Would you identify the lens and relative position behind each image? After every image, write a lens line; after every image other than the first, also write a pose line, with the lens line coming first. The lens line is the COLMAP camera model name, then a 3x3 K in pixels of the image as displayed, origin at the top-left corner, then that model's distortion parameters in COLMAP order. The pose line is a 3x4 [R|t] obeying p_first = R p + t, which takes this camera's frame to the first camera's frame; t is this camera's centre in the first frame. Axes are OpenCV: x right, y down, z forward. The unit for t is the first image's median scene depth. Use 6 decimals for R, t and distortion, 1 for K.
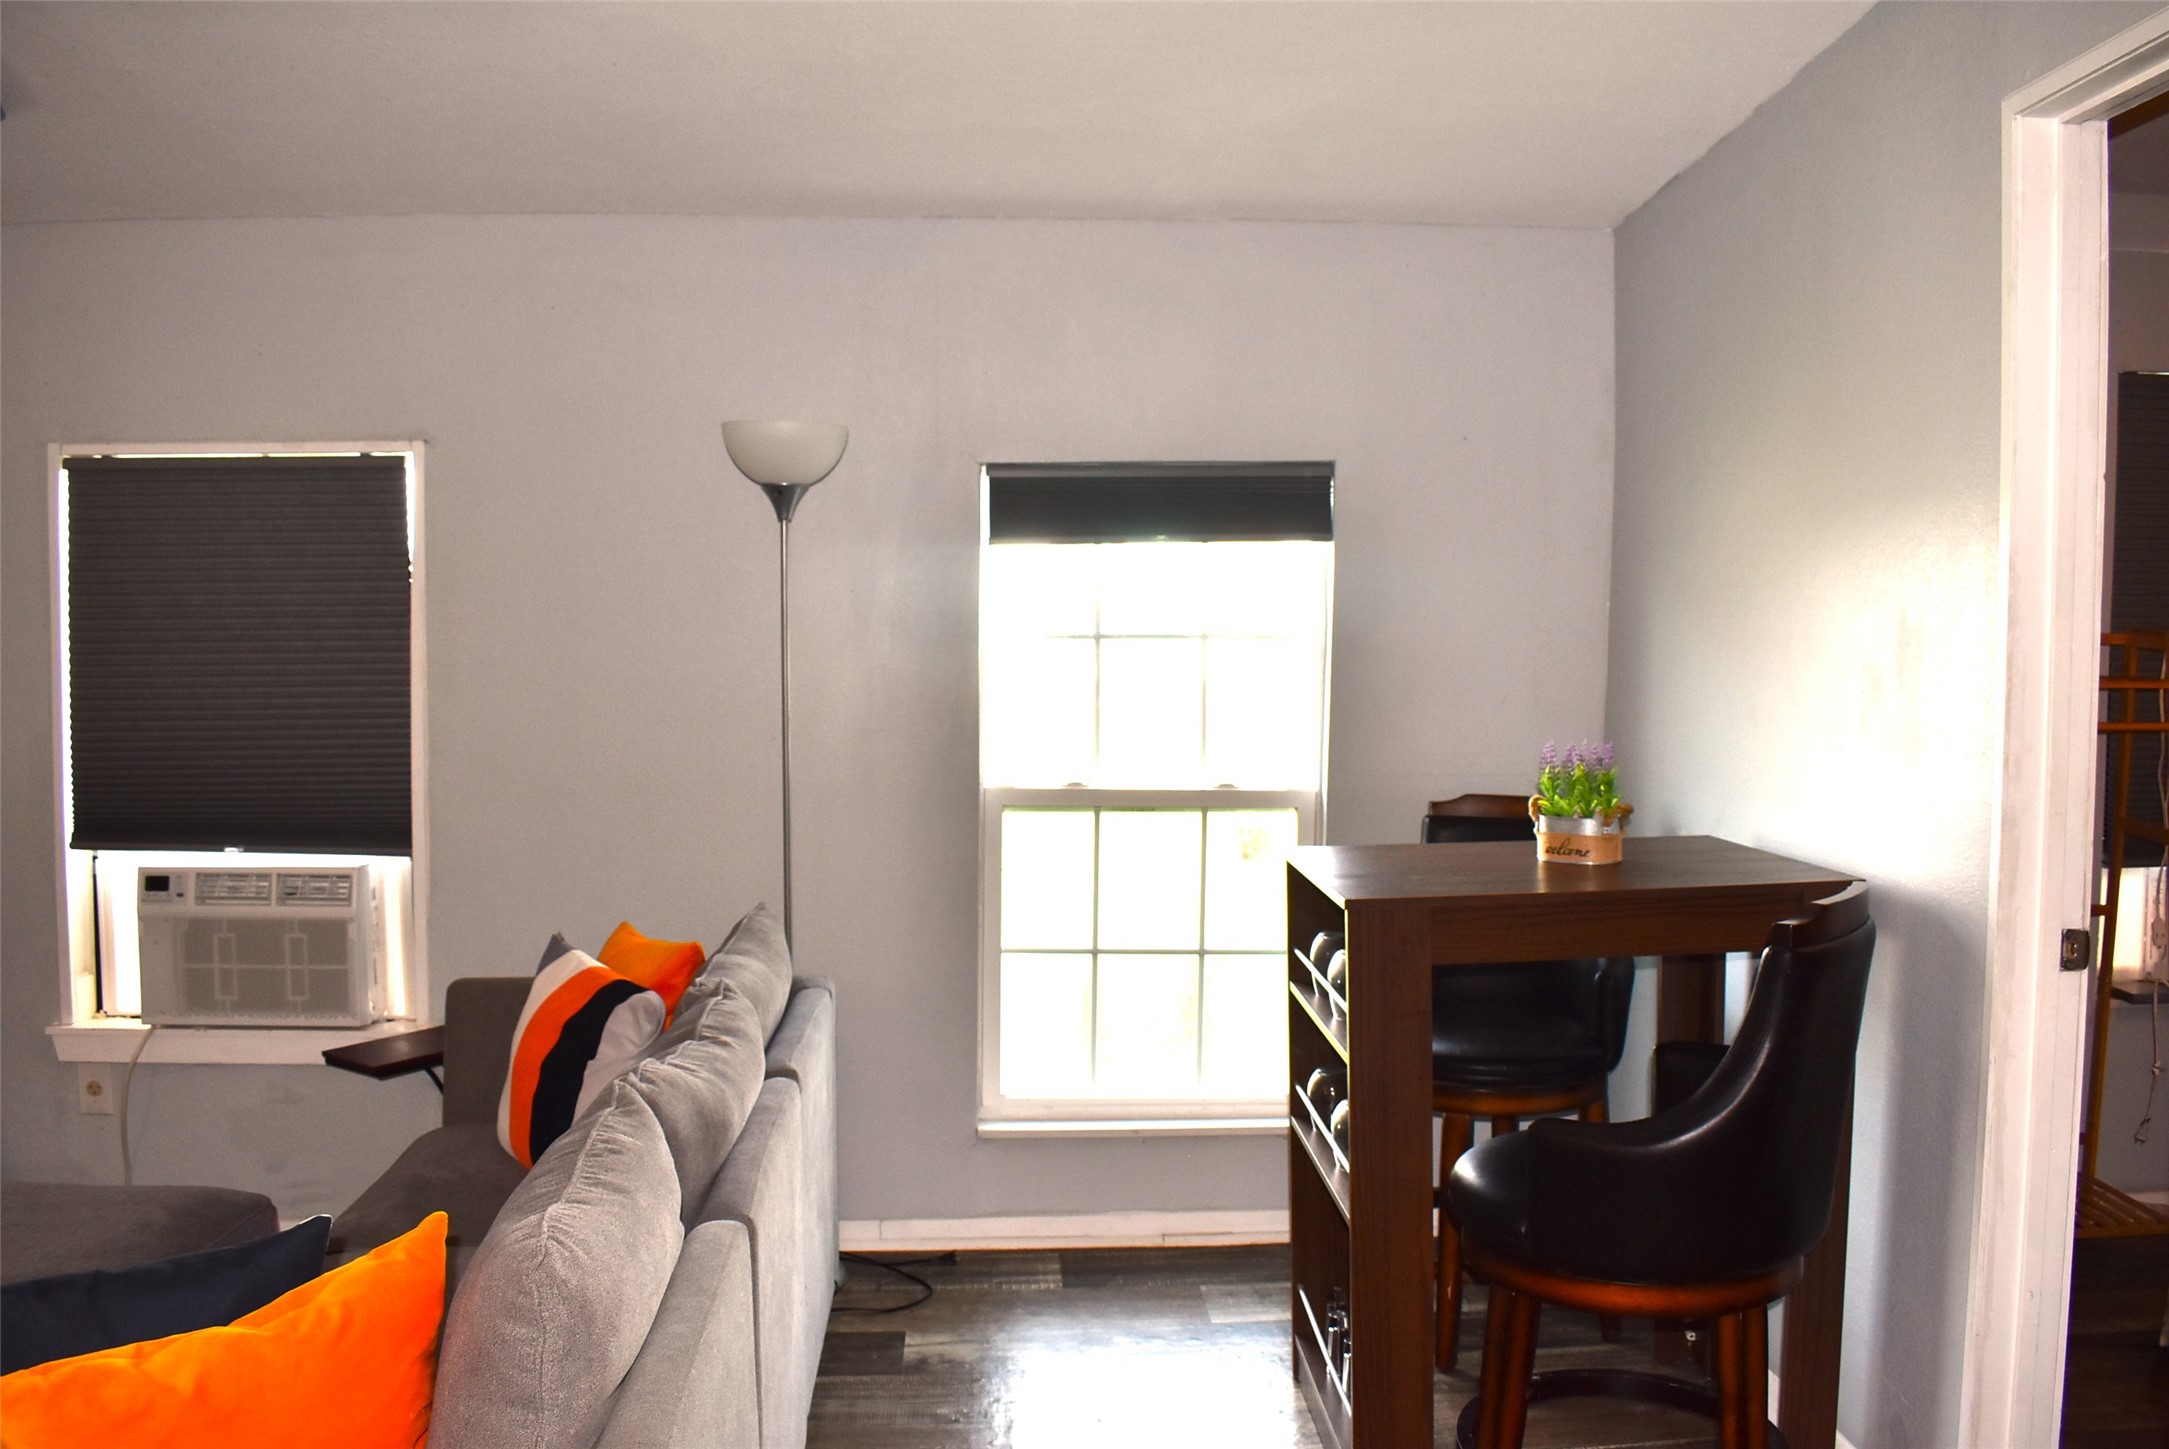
lens RADIAL K [[1714.3, 0, 1081.1], [0, 1714.3, 721.1], [0, 0, 1]] dist [-0.089905, 0.012321]
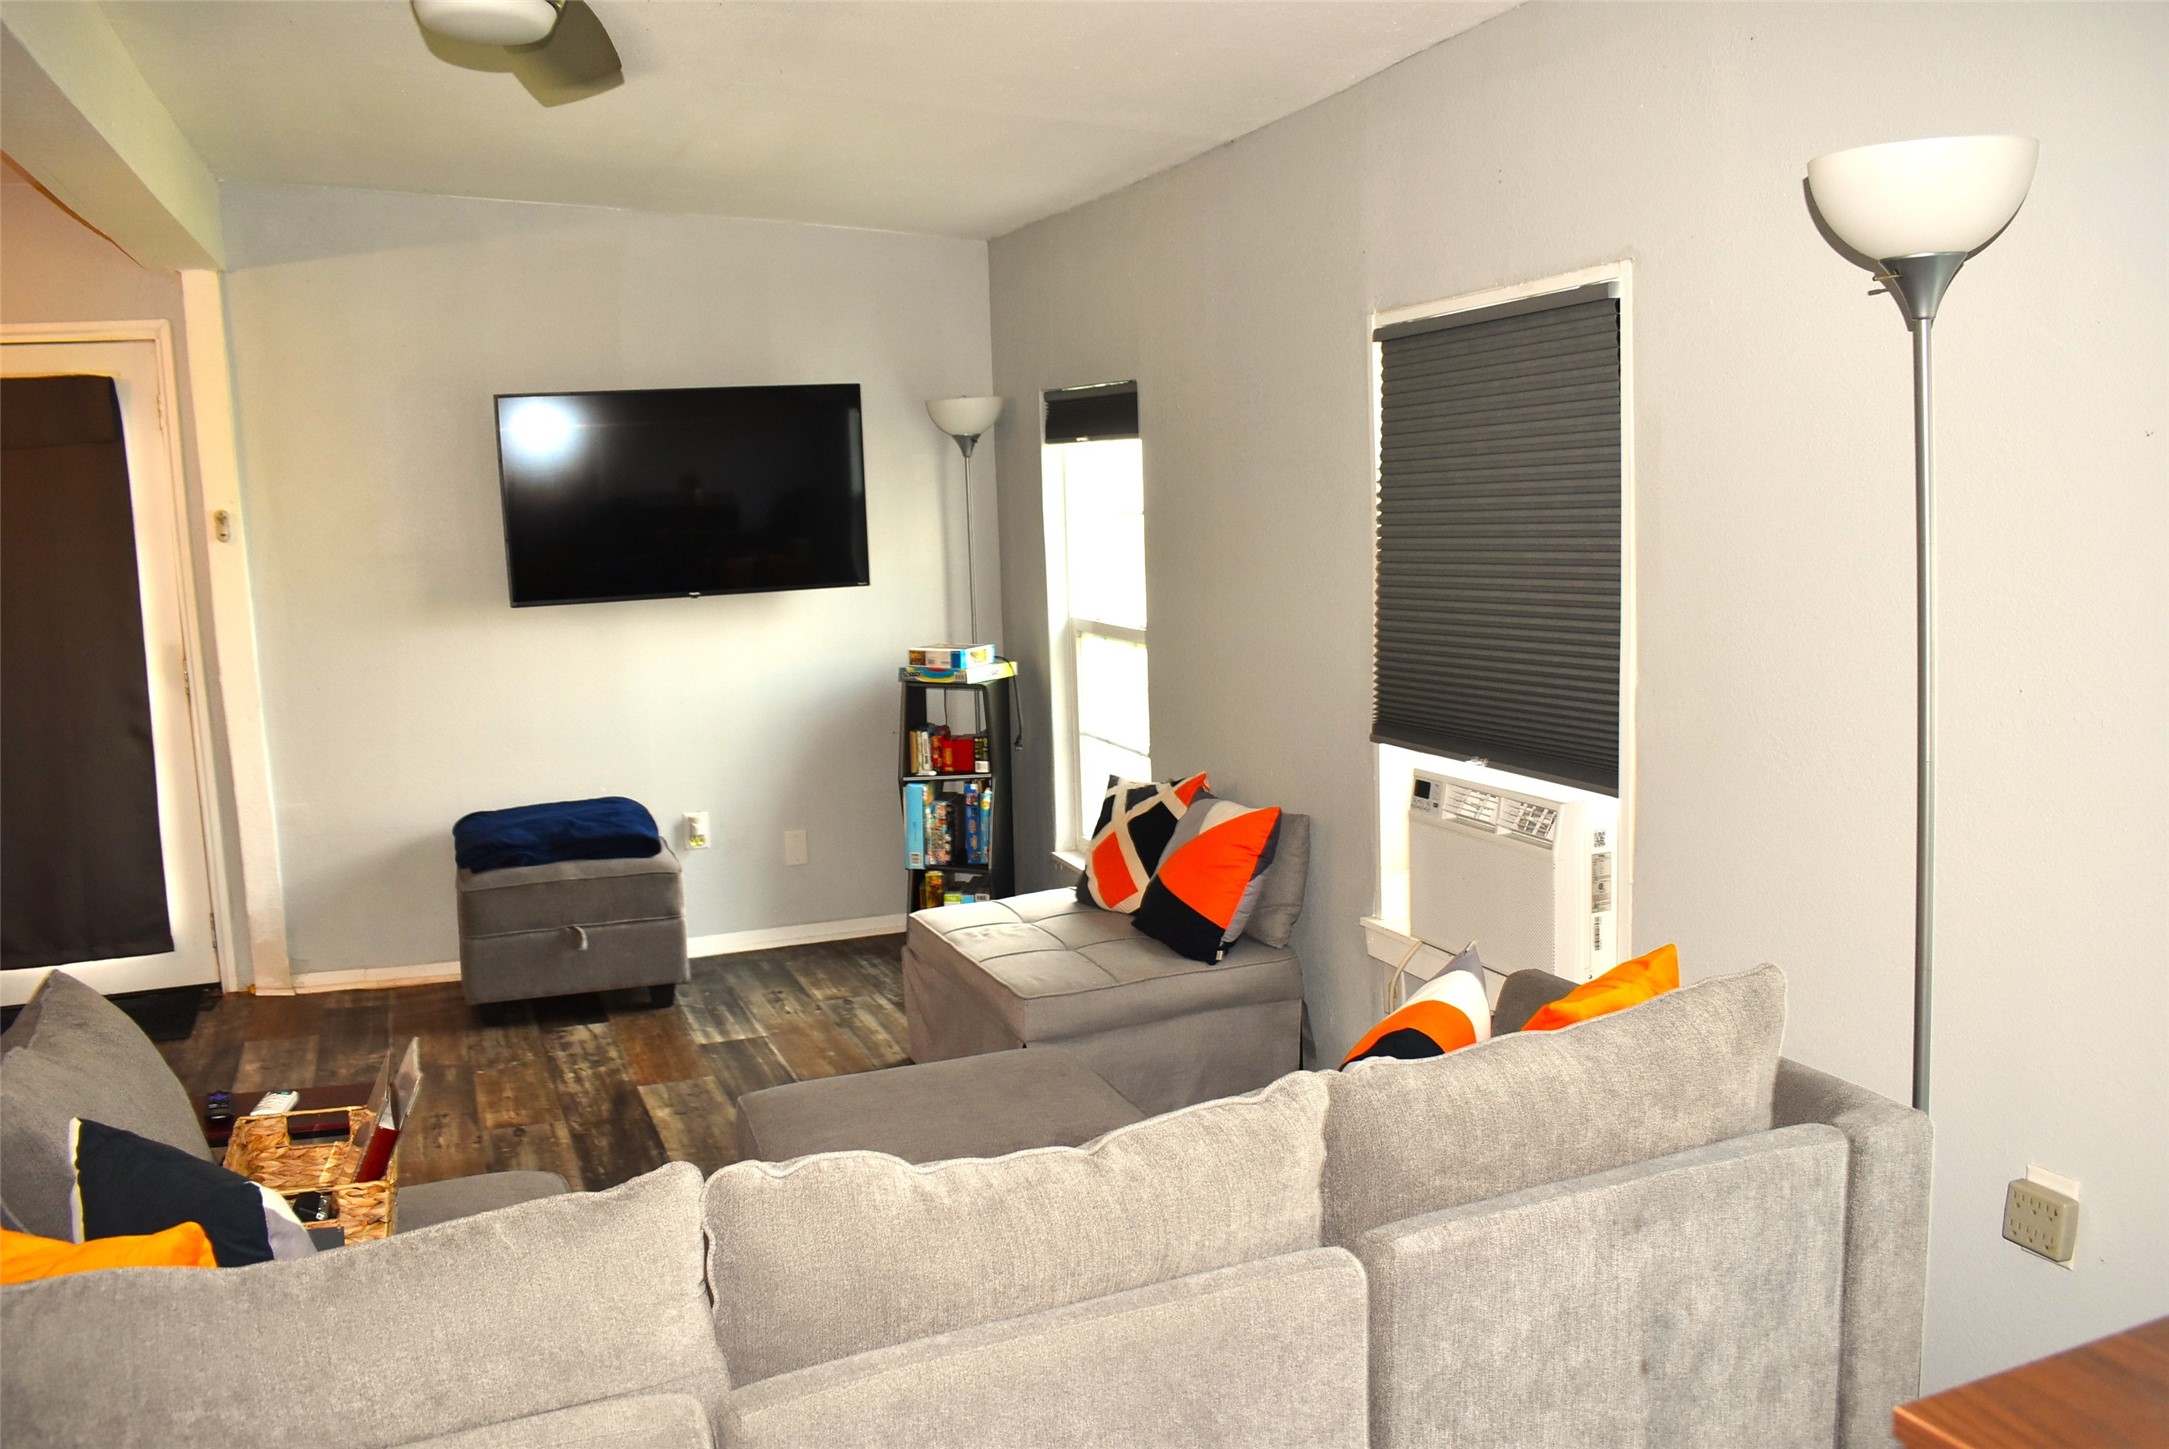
lens RADIAL K [[1714.3, 0, 1077.1], [0, 1714.3, 725.9], [0, 0, 1]] dist [-0.089905, 0.012321]
pose [[0.320638, 0.107415, -0.941092, 0.273473], [-0.012901, 0.993952, 0.109053, -0.038181], [0.947114, -0.022825, 0.320084, 0.530301]]
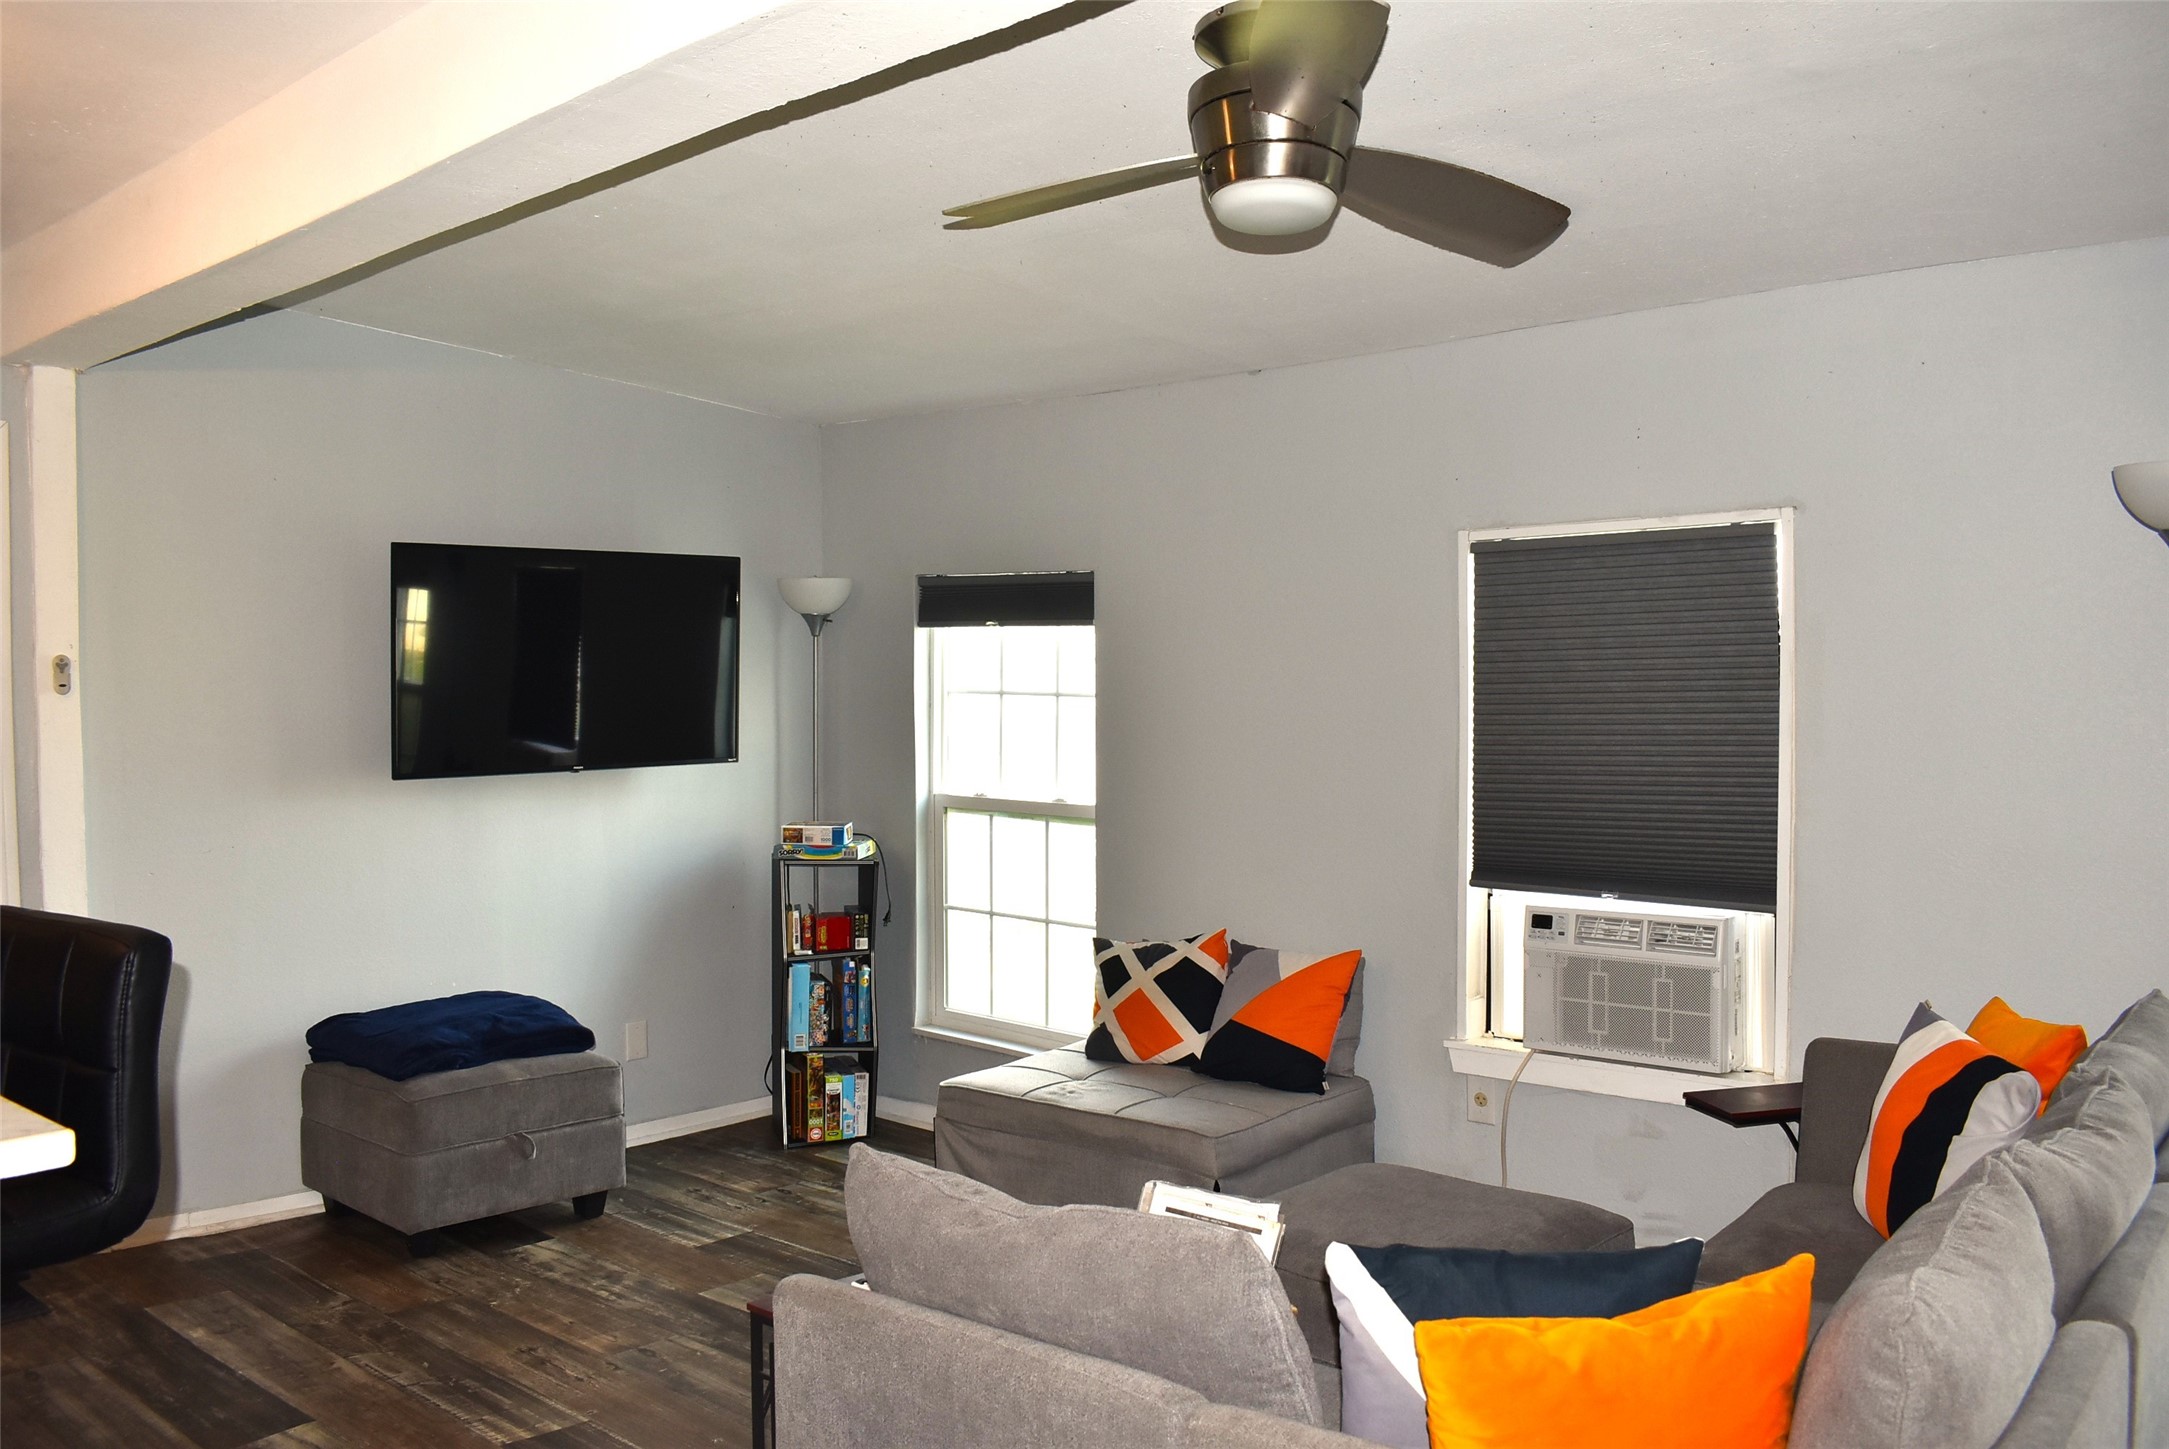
lens RADIAL K [[1714.3, 0, 1083.9], [0, 1714.3, 731.5], [0, 0, 1]] dist [-0.089905, 0.012321]
pose [[0.725449, 0.006215, -0.688248, 0.002253], [-0.025506, 0.999515, -0.017859, -0.000990], [0.687803, 0.030511, 0.725255, -0.033516]]
